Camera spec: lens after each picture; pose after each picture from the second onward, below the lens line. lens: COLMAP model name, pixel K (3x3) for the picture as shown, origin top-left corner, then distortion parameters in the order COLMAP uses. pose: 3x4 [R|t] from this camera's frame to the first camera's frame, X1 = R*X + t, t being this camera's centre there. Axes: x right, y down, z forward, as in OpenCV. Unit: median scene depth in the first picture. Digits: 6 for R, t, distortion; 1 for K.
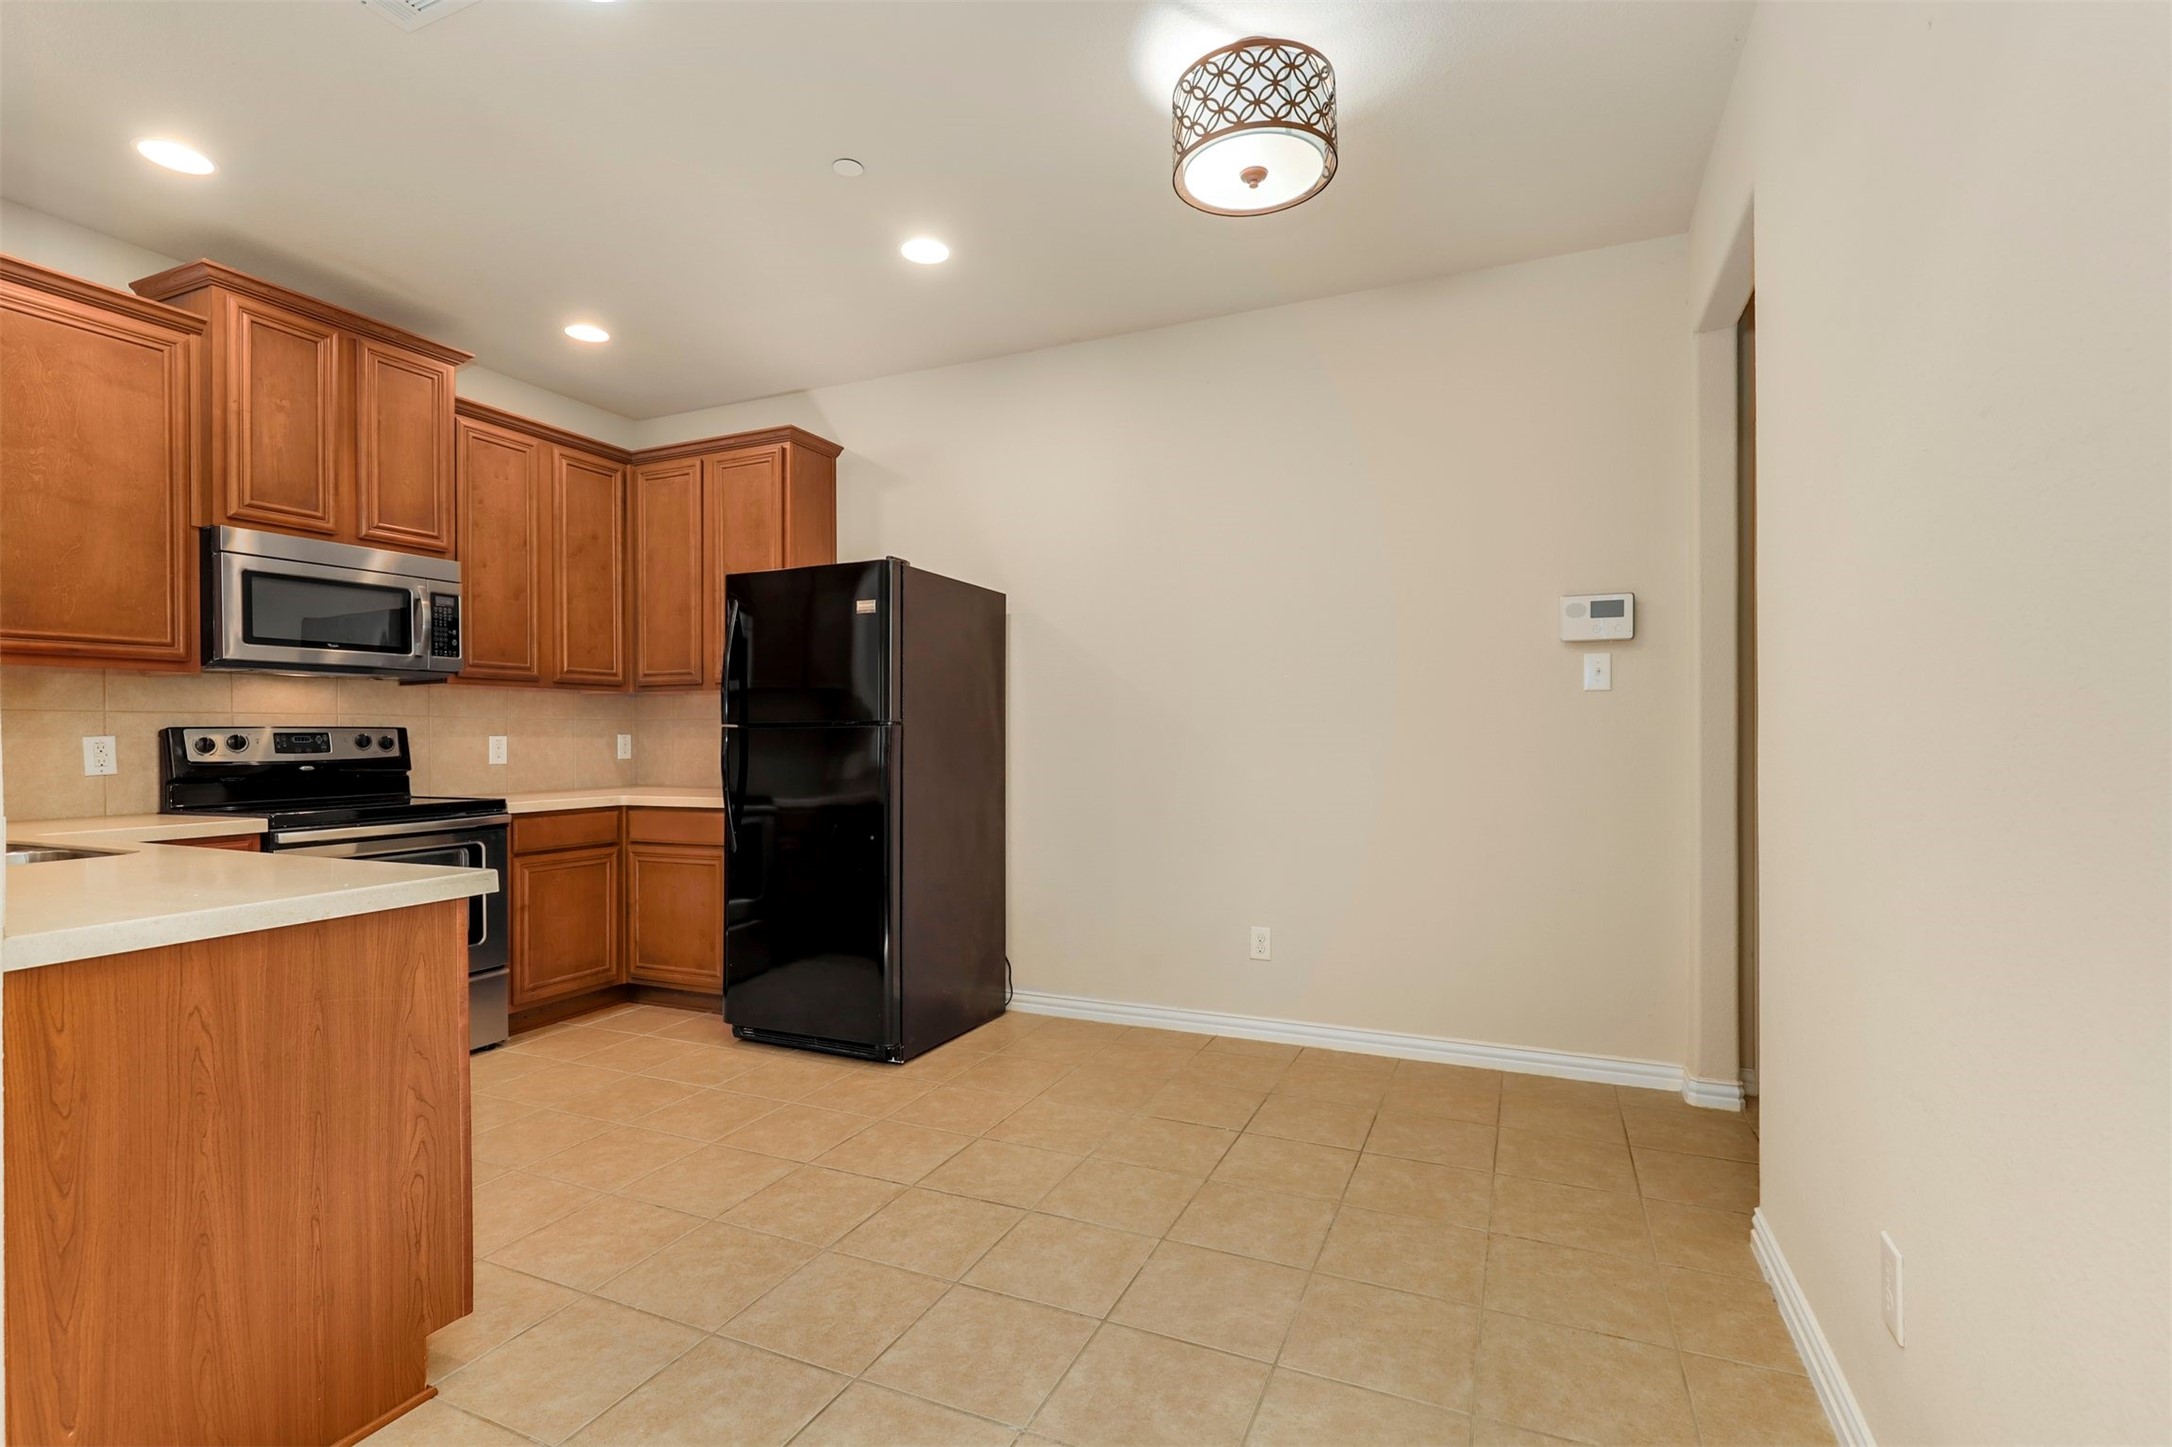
lens RADIAL K [[996.6, 0, 1085.1], [0, 996.6, 737.2], [0, 0, 1]] dist [-0.001095, -0.000137]
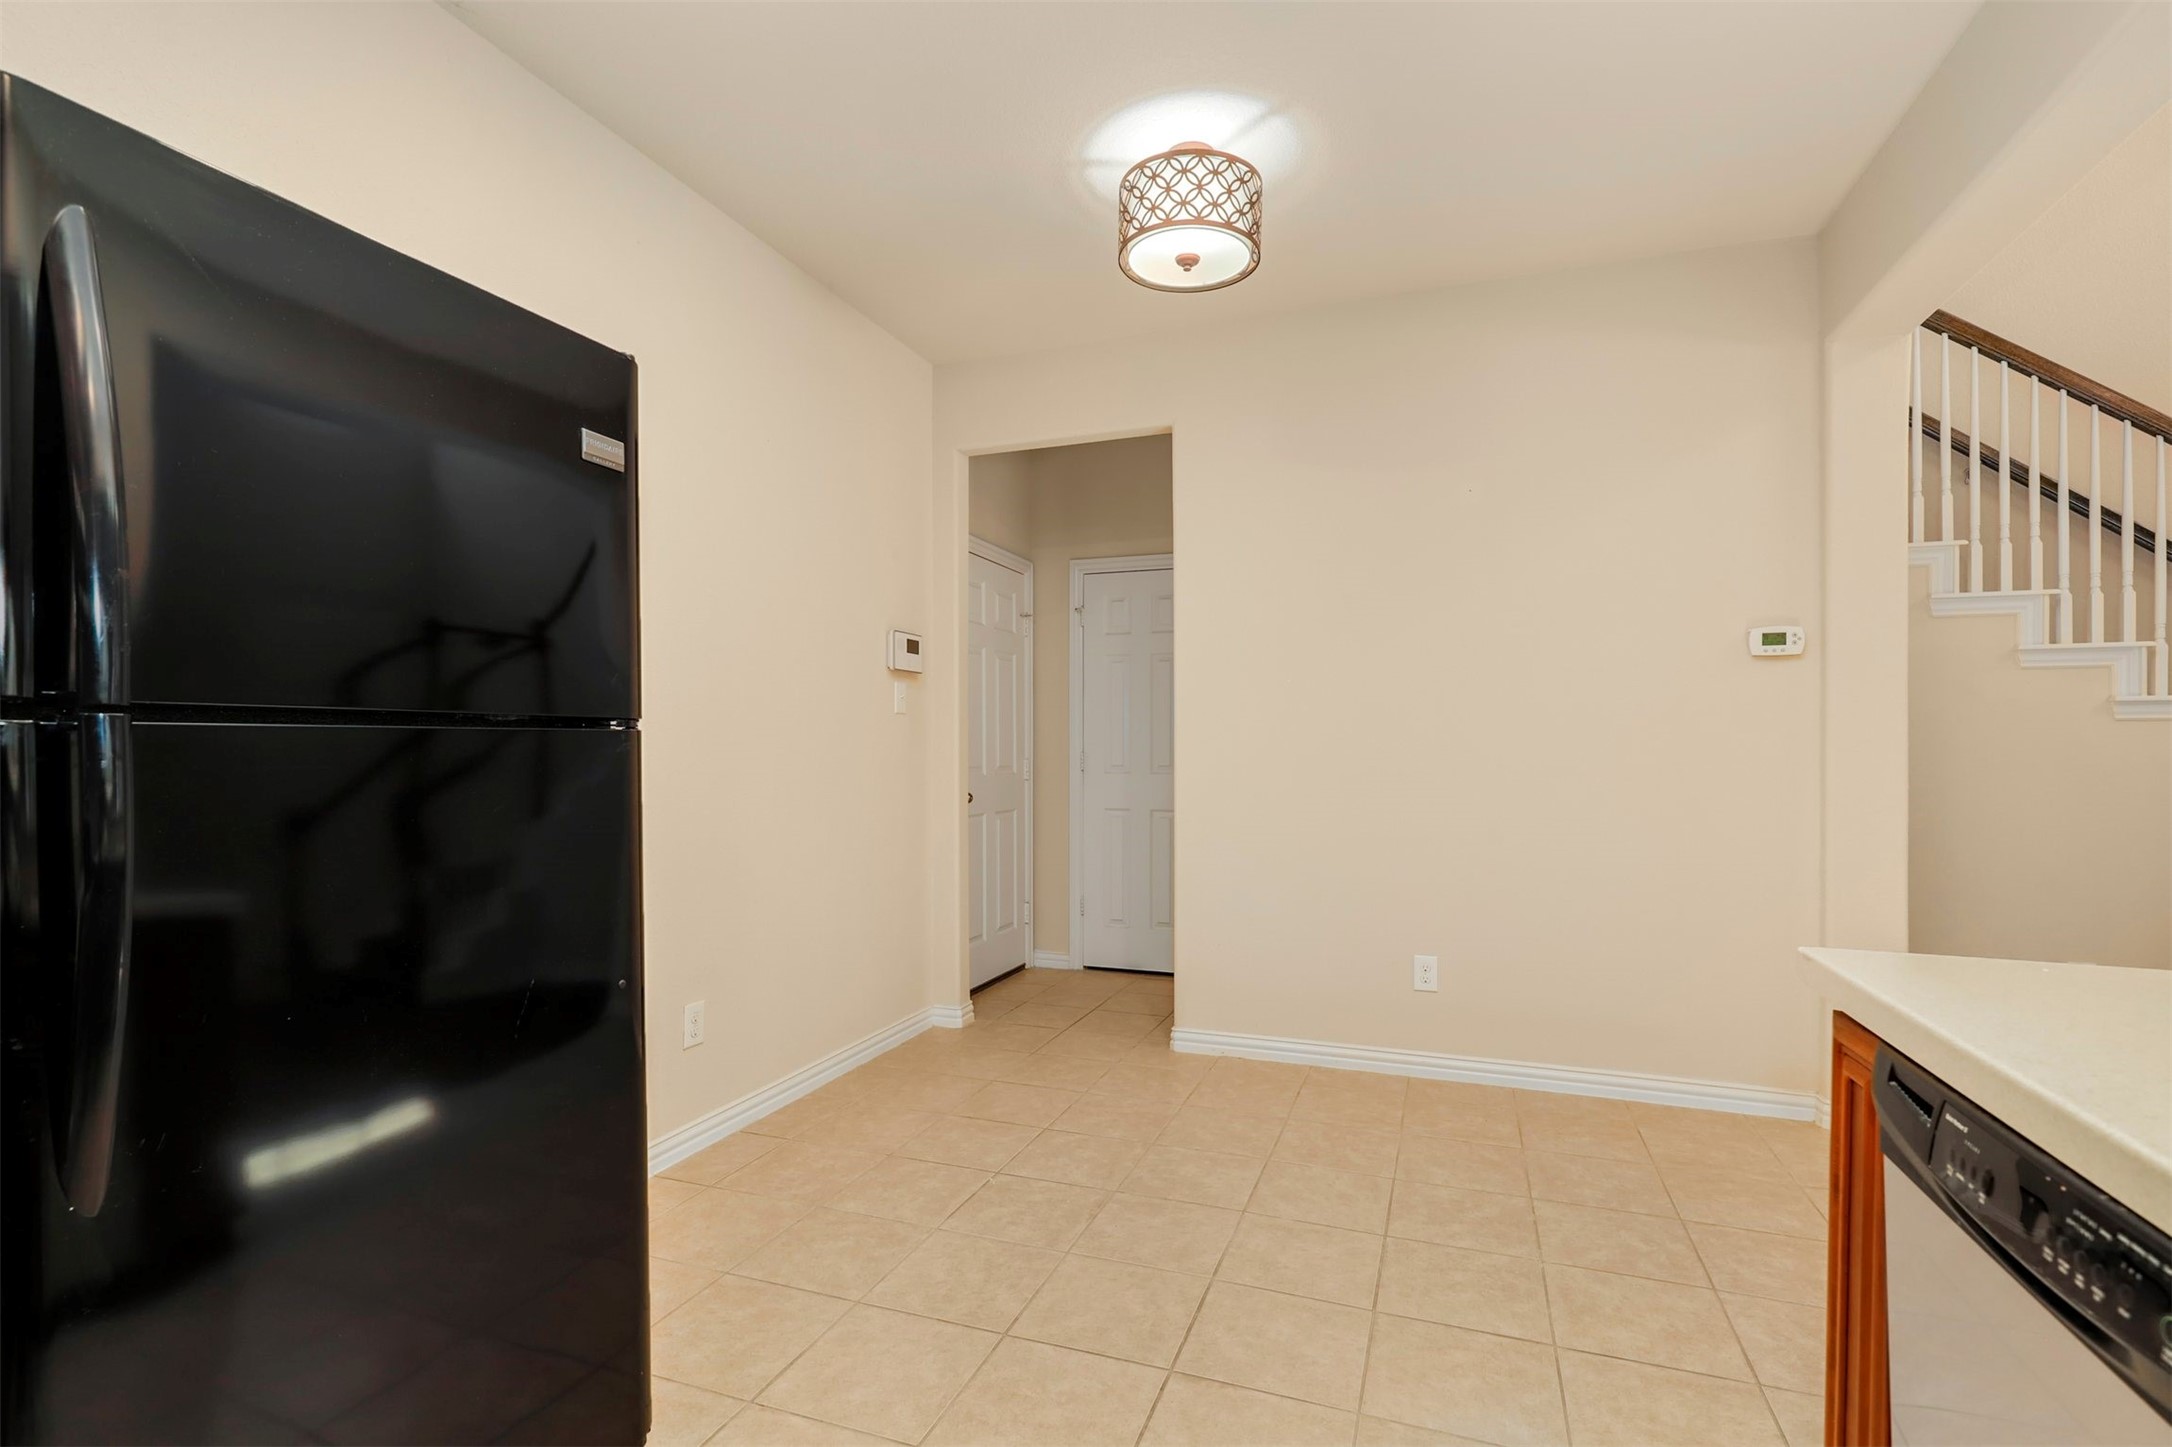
lens RADIAL K [[996.6, 0, 1098.3], [0, 996.6, 750.9], [0, 0, 1]] dist [-0.001095, -0.000137]
pose [[-0.072497, 0.000898, 0.997368, -0.685494], [-0.000035, 1.000000, -0.000903, -0.000901], [-0.997369, -0.000101, -0.072497, 0.846293]]
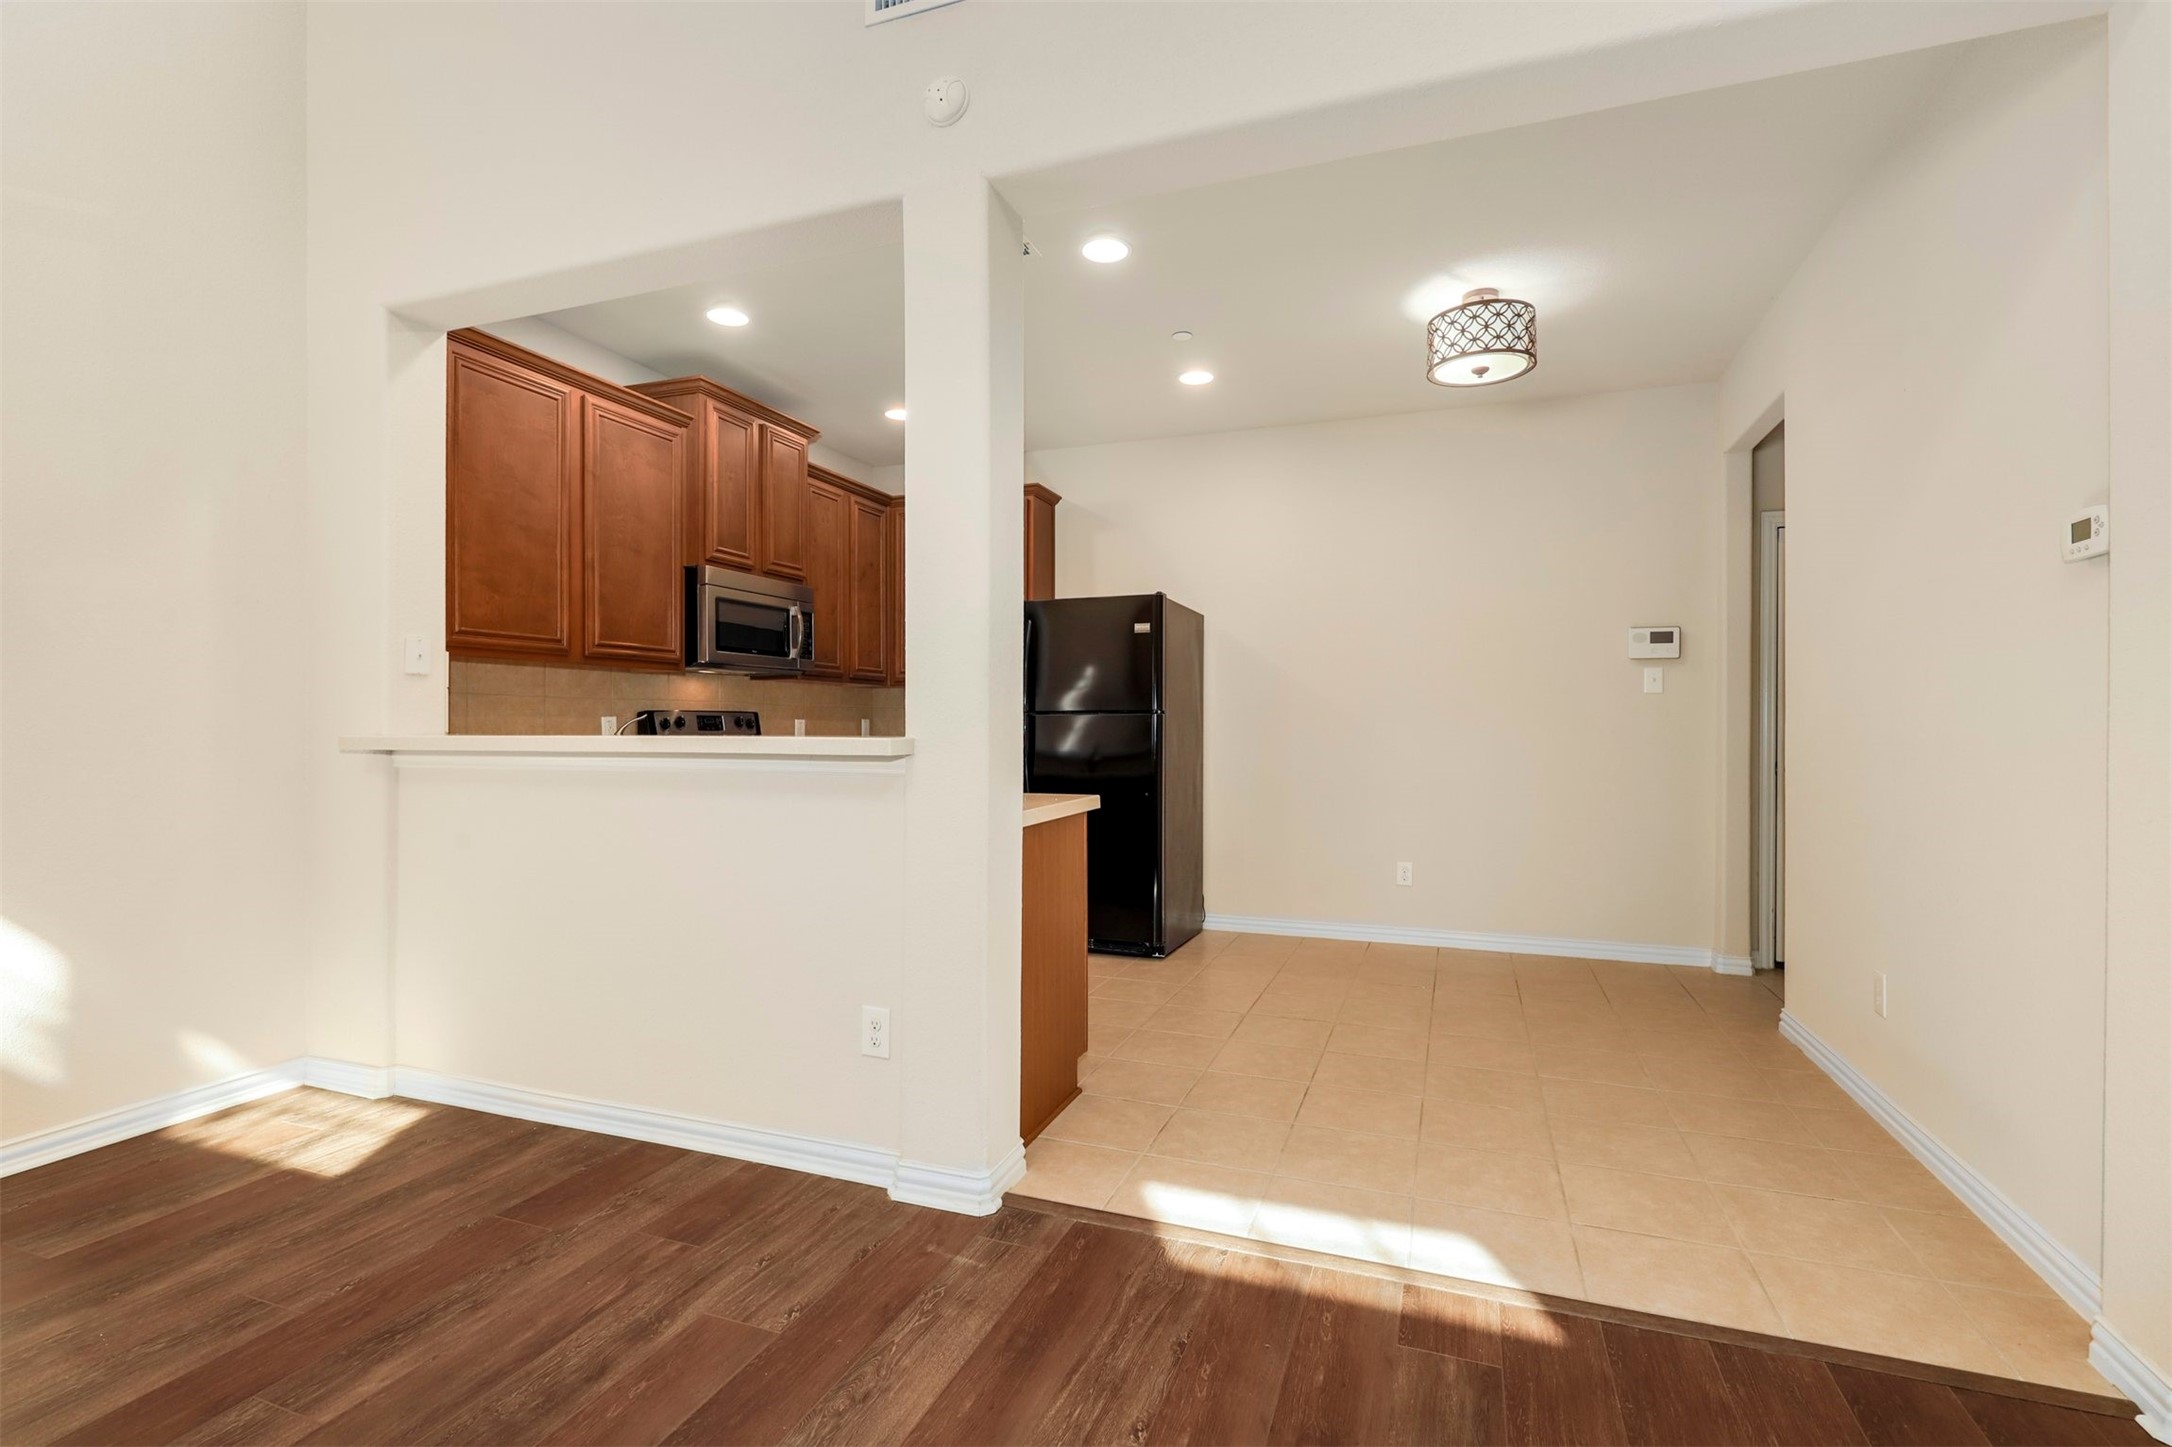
lens RADIAL K [[996.6, 0, 1083.1], [0, 996.6, 725.2], [0, 0, 1]] dist [-0.001095, -0.000137]
pose [[0.998220, 0.007744, 0.059143, -0.397331], [-0.007571, 0.999966, -0.003136, 0.009972], [-0.059165, 0.002683, 0.998245, -0.395587]]
